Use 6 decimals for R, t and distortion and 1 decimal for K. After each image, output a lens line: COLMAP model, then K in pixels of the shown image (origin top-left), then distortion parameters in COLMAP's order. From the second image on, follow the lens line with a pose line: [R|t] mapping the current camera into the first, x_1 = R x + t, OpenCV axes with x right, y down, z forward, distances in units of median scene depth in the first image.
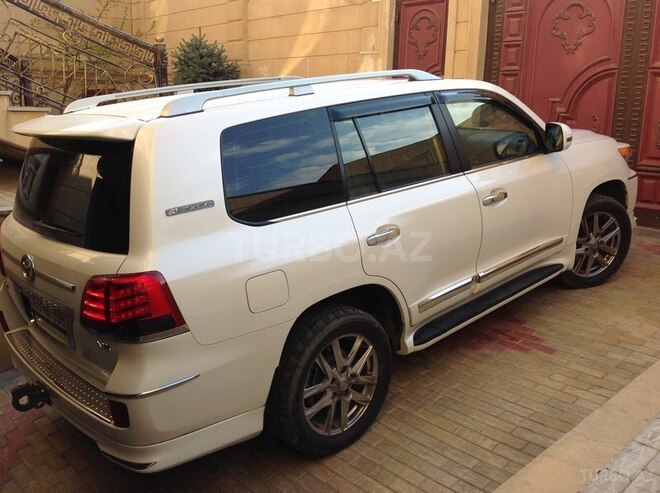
lens RADIAL K [[620.9, 0, 330.0], [0, 620.9, 246.5], [0, 0, 1]] dist [0.106585, -0.184113]
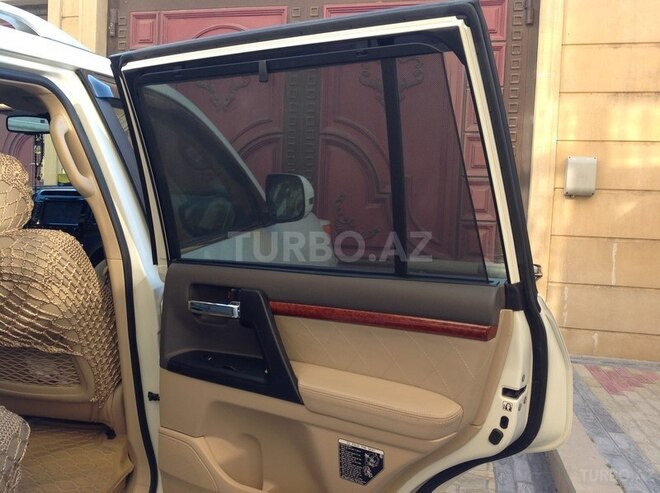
lens RADIAL K [[620.9, 0, 330.0], [0, 620.9, 246.5], [0, 0, 1]] dist [0.106585, -0.184113]
pose [[0.828032, -0.011890, 0.560555, 0.064217], [0.089412, 0.989781, -0.111081, -0.048012], [-0.553506, 0.142099, 0.820634, 0.342237]]
